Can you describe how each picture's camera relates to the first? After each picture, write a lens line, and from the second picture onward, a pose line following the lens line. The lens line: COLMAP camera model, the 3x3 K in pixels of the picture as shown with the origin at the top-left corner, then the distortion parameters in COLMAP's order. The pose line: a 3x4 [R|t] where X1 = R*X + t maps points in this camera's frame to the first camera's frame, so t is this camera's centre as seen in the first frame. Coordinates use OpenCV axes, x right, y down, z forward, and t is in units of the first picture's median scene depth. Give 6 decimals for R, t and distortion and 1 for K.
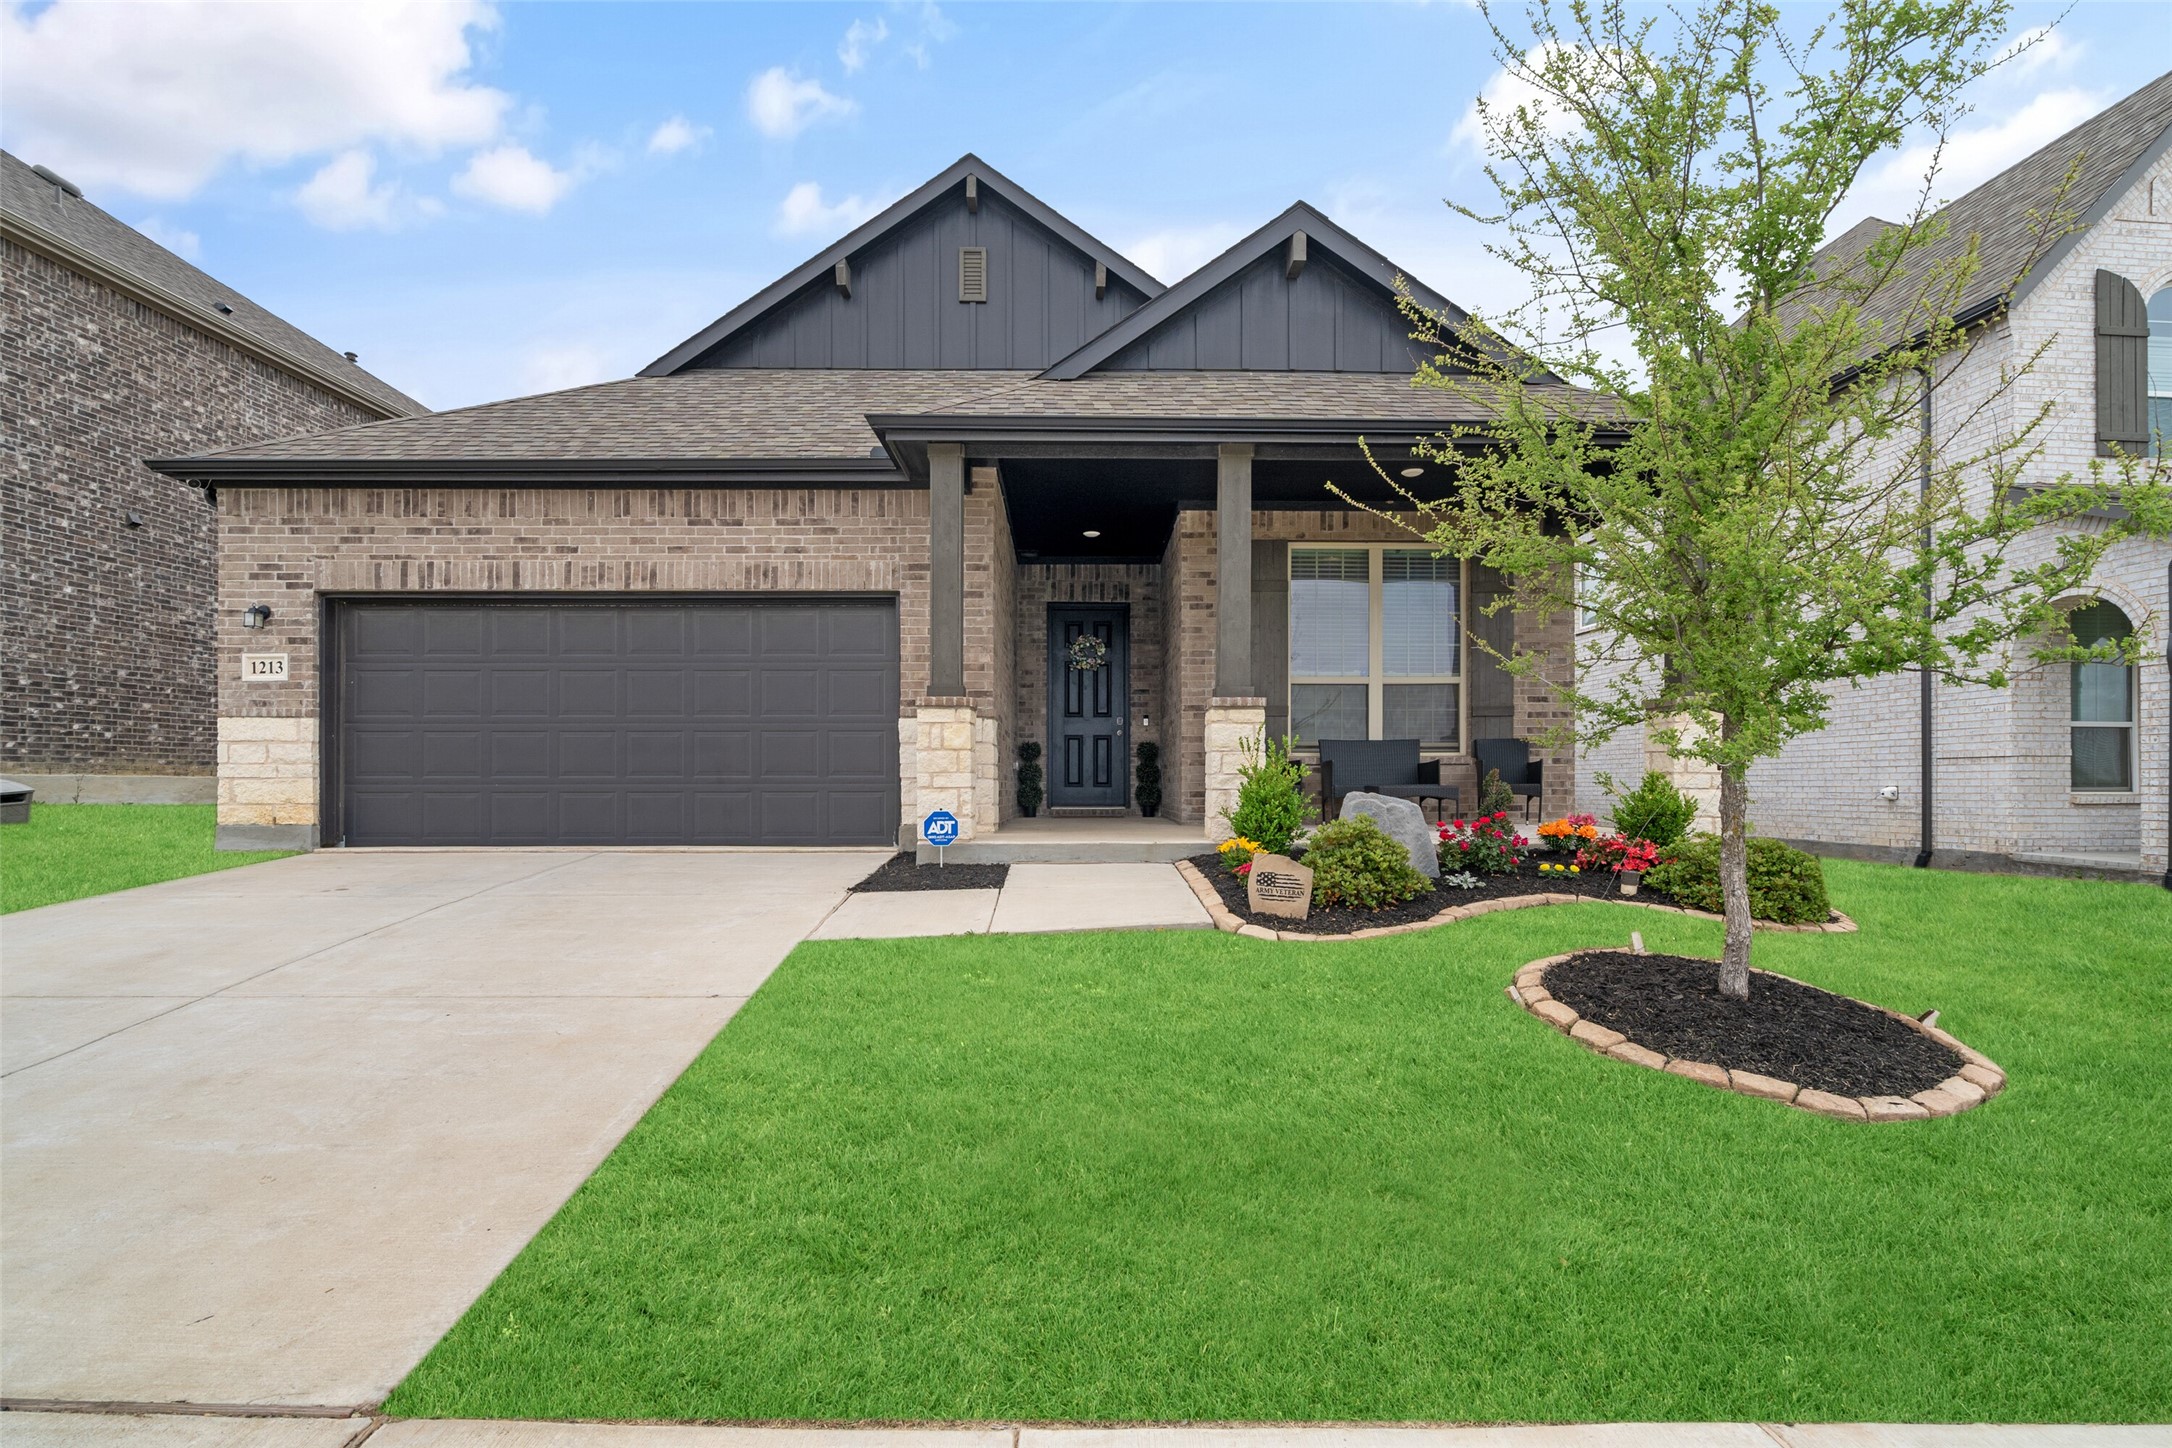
lens RADIAL K [[1008.6, 0, 1091.2], [0, 1008.6, 780.1], [0, 0, 1]] dist [-0.001804, 0.000519]
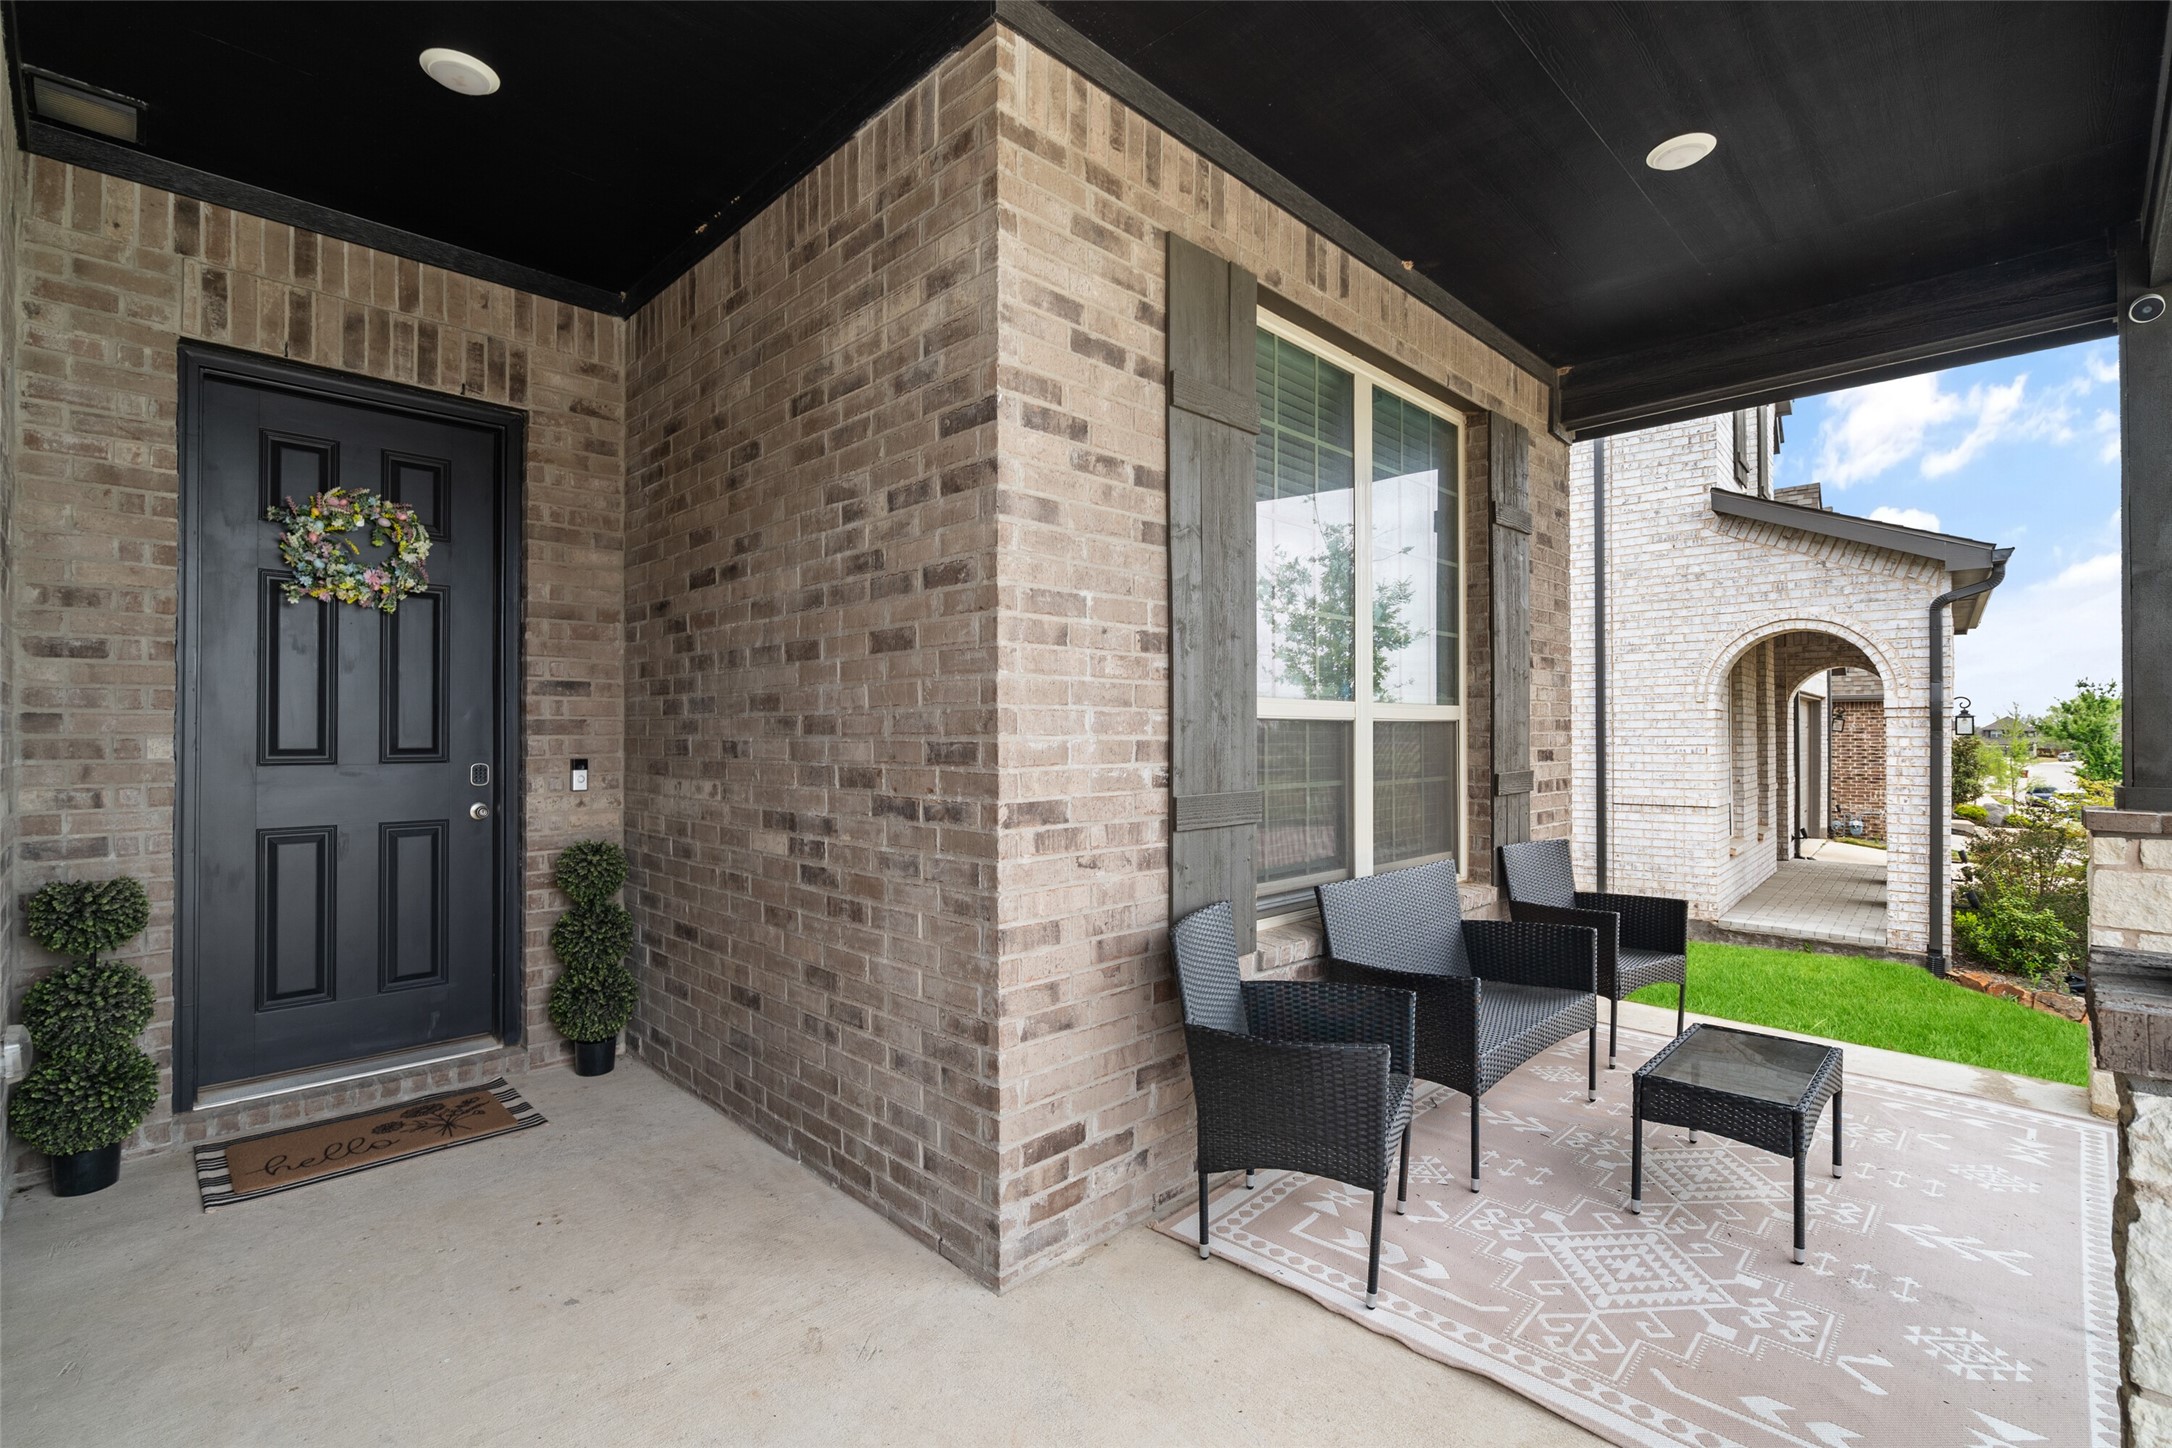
lens RADIAL K [[977.9, 0, 1078.2], [0, 977.9, 726.2], [0, 0, 1]] dist [-0.000864, 0.000043]
pose [[0.722241, 0.004988, 0.691624, -0.072293], [-0.003094, 0.999987, -0.003980, -0.106646], [-0.691635, 0.000735, 0.722247, 0.936912]]
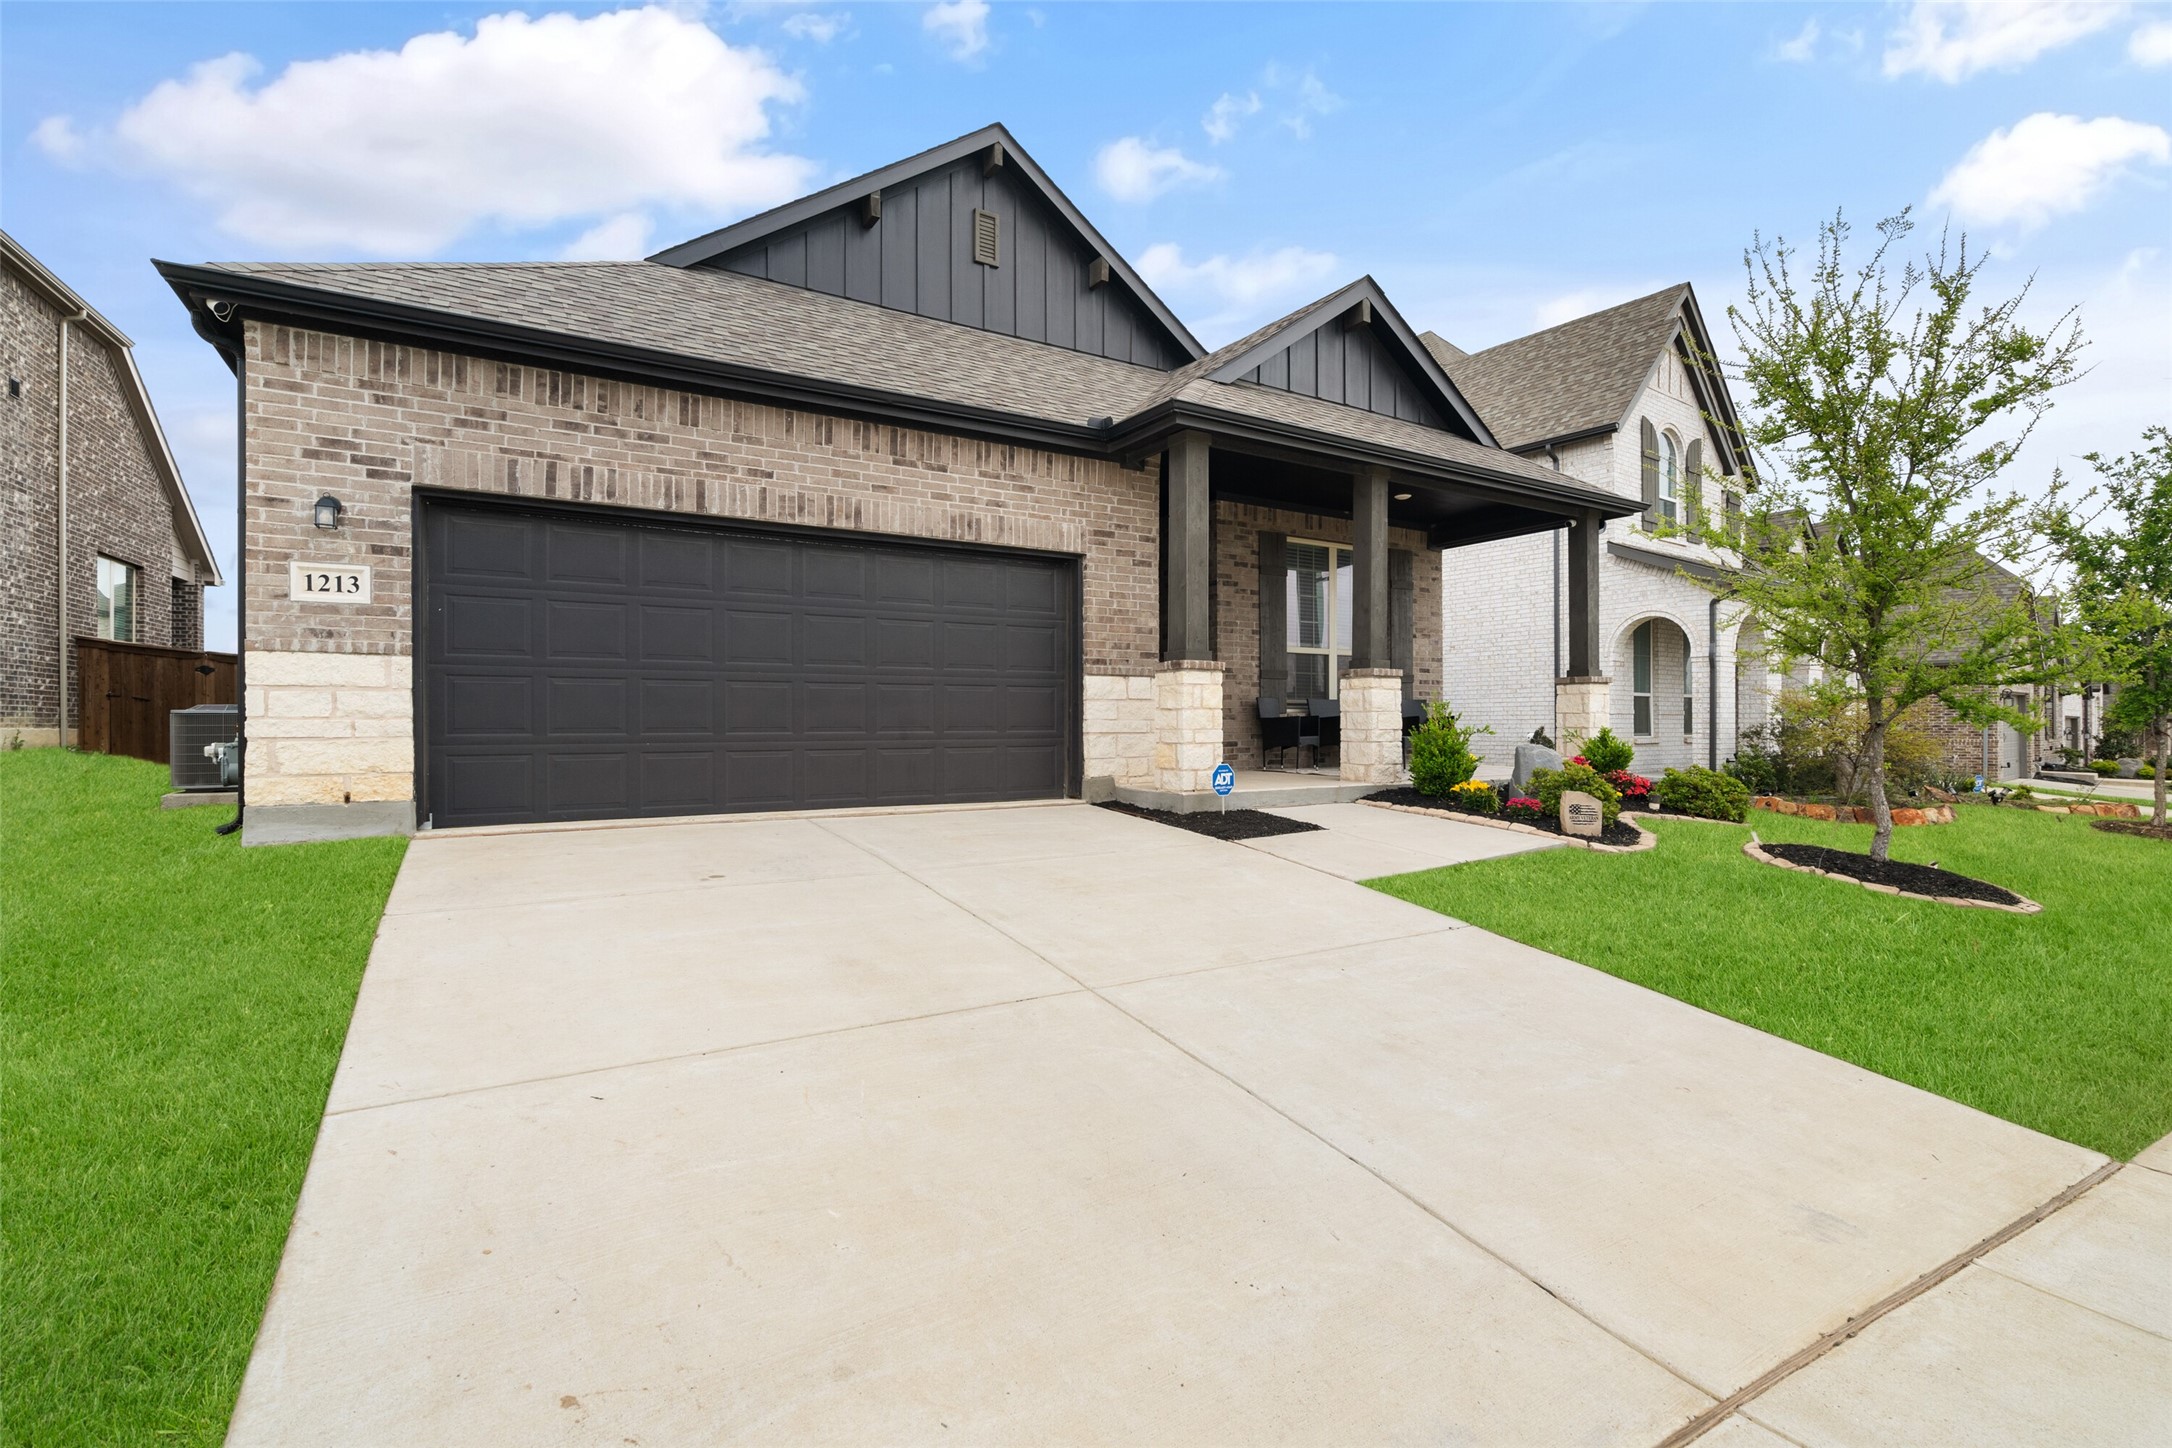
lens RADIAL K [[976.6, 0, 1087.5], [0, 976.6, 720.4], [0, 0, 1]] dist [-0.002334, 0.000819]
pose [[0.858359, 0.001090, 0.513048, -0.709986], [-0.000992, 0.999999, -0.000464, -0.014601], [-0.513048, -0.000110, 0.858360, 0.128477]]
